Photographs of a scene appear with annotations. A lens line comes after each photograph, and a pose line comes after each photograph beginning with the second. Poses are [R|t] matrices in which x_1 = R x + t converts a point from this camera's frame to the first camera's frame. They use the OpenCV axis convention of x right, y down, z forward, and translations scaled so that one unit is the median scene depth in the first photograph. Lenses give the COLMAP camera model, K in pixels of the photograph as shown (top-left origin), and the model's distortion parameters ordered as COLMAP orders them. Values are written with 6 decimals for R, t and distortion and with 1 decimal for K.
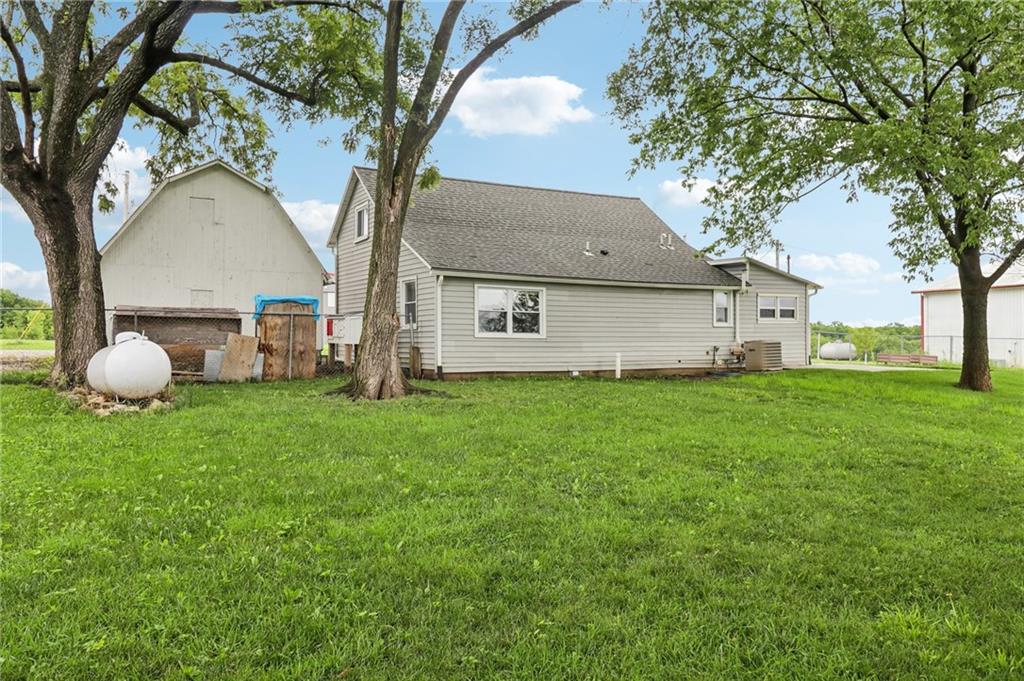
lens RADIAL K [[816.3, 0, 512.2], [0, 816.3, 342.0], [0, 0, 1]] dist [0.006860, 0.002294]
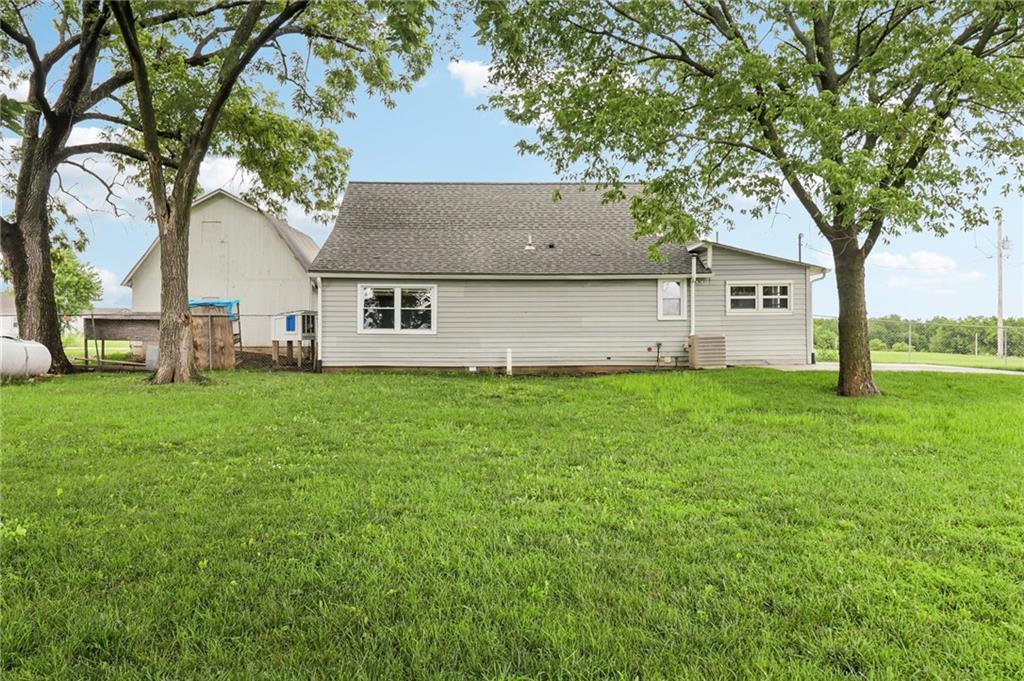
lens RADIAL K [[816.3, 0, 512.2], [0, 816.3, 342.0], [0, 0, 1]] dist [0.006860, 0.002294]
pose [[0.877072, -0.003912, -0.480343, 0.613398], [0.003141, 0.999992, -0.002409, 0.008012], [0.480349, 0.000604, 0.877077, 0.149955]]
